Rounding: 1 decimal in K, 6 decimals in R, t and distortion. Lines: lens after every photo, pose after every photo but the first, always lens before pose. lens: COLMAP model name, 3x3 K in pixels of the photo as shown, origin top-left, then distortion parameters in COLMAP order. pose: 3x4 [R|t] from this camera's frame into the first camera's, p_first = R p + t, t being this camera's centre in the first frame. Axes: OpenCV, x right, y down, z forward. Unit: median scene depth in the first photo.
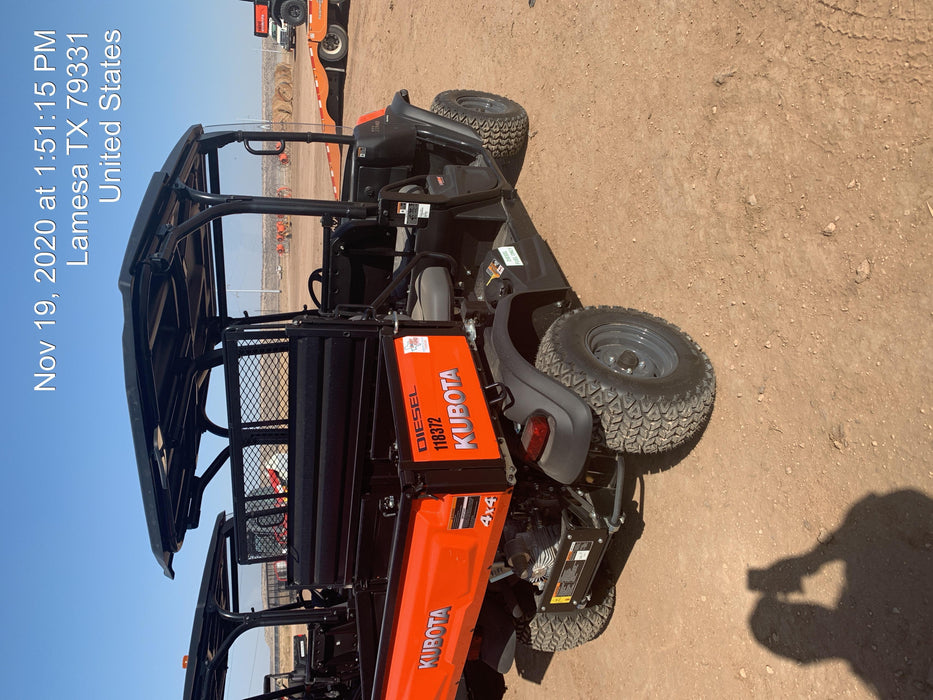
lens RADIAL K [[713.6, 0, 466.5], [0, 713.6, 350.0], [0, 0, 1]] dist [0.005944, 0.000952]
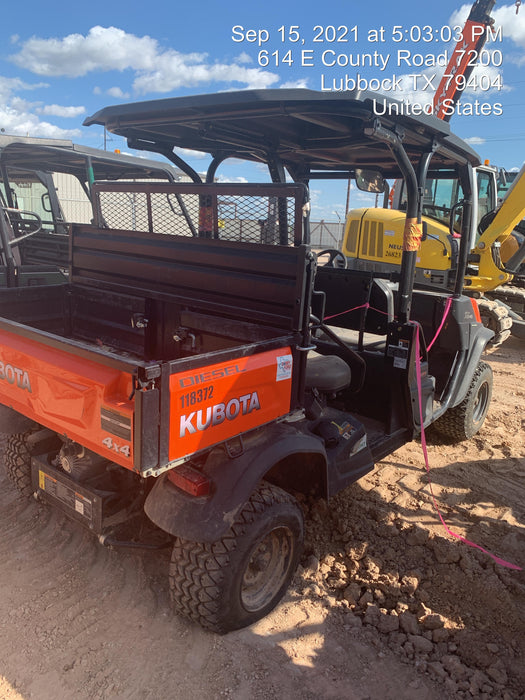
lens RADIAL K [[535.4, 0, 262.5], [0, 535.4, 350.0], [0, 0, 1]] dist [0.005944, 0.000952]
pose [[-0.046516, 0.998916, 0.001607, -0.097032], [-0.998891, -0.046526, 0.007225, 0.020043], [0.007292, -0.001269, 0.999973, 0.217421]]
